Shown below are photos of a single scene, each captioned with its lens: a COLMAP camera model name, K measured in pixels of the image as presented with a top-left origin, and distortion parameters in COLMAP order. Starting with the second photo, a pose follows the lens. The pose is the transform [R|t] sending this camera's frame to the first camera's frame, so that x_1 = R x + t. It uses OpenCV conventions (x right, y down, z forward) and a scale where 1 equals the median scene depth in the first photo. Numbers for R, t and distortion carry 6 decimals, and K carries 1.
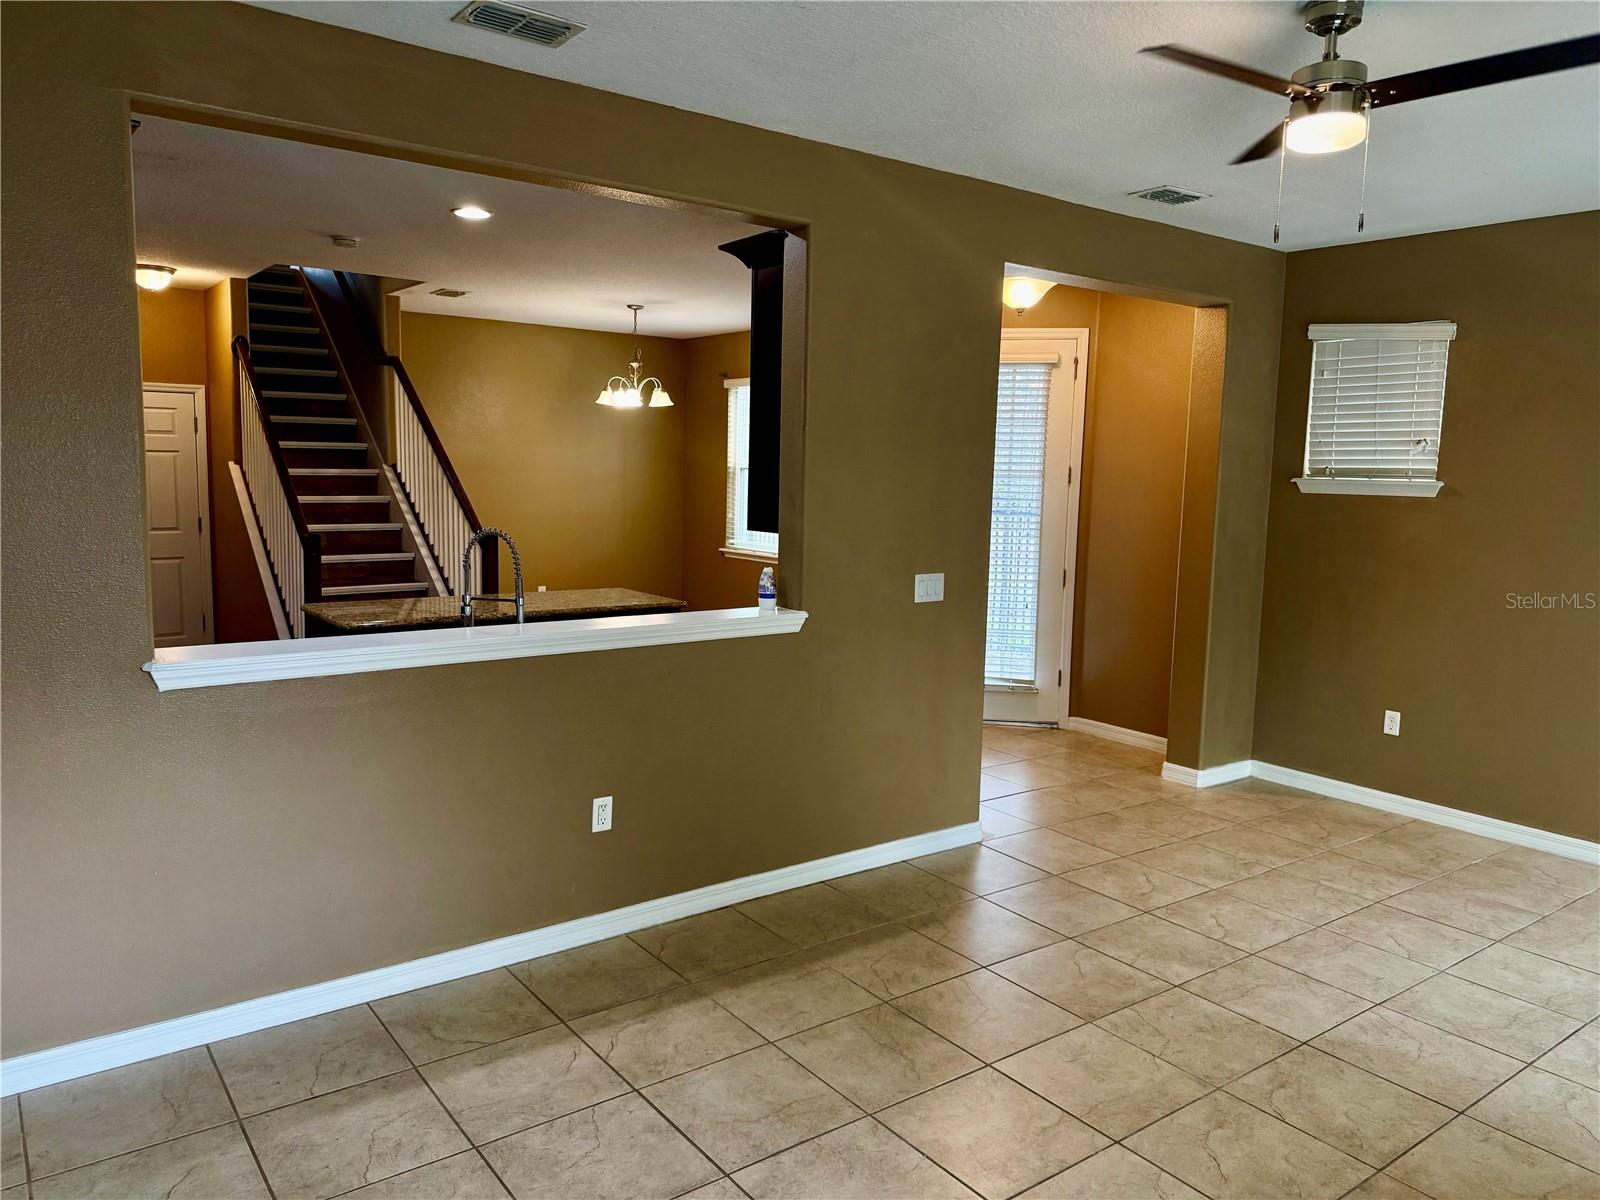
lens RADIAL K [[1129.3, 0, 800.0], [0, 1129.3, 600.0], [0, 0, 1]] dist [0.043440, -0.054708]
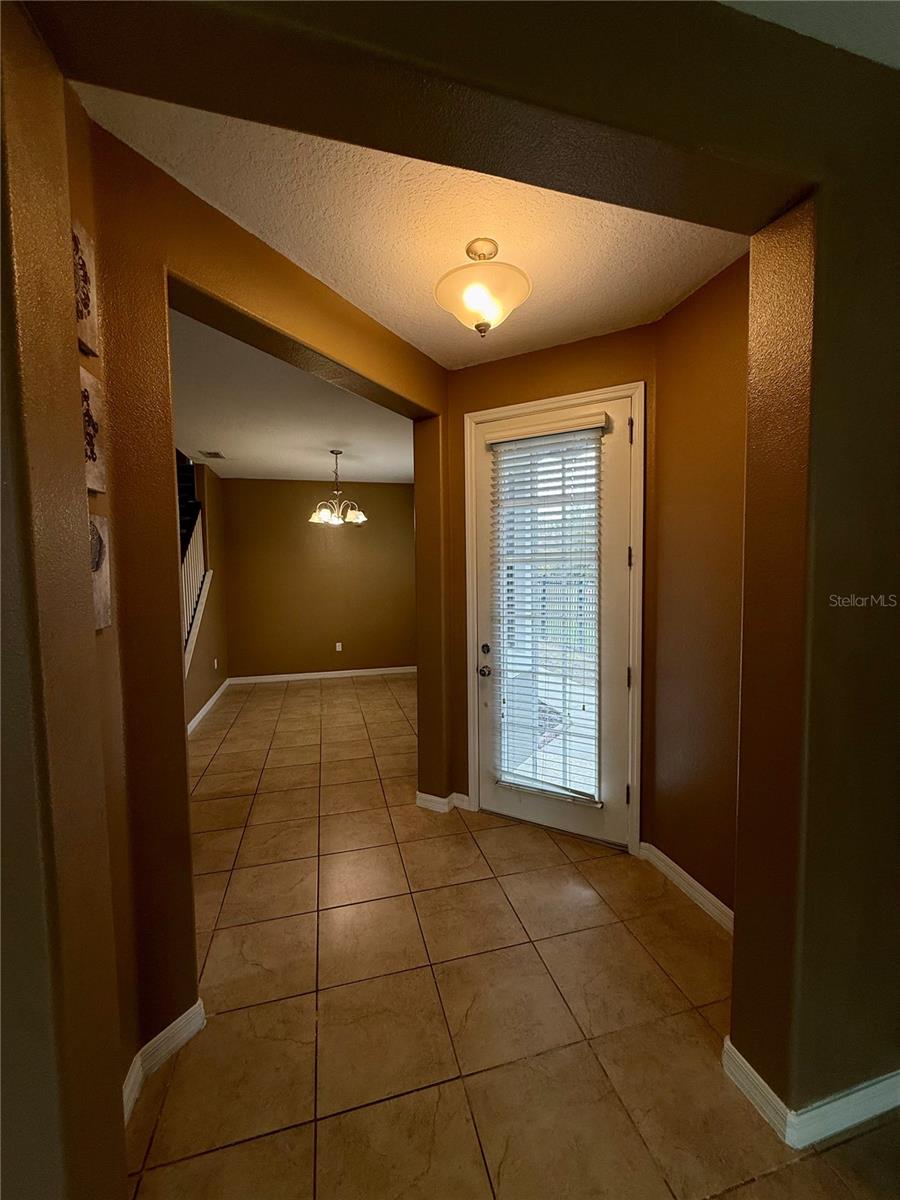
lens RADIAL K [[482.3, 0, 458.3], [0, 482.3, 593.8], [0, 0, 1]] dist [-0.002409, -0.000171]
pose [[0.929652, -0.013055, -0.368207, 0.254442], [-0.012011, 0.997767, -0.065701, -0.057642], [0.368243, 0.065501, 0.927419, 0.627070]]
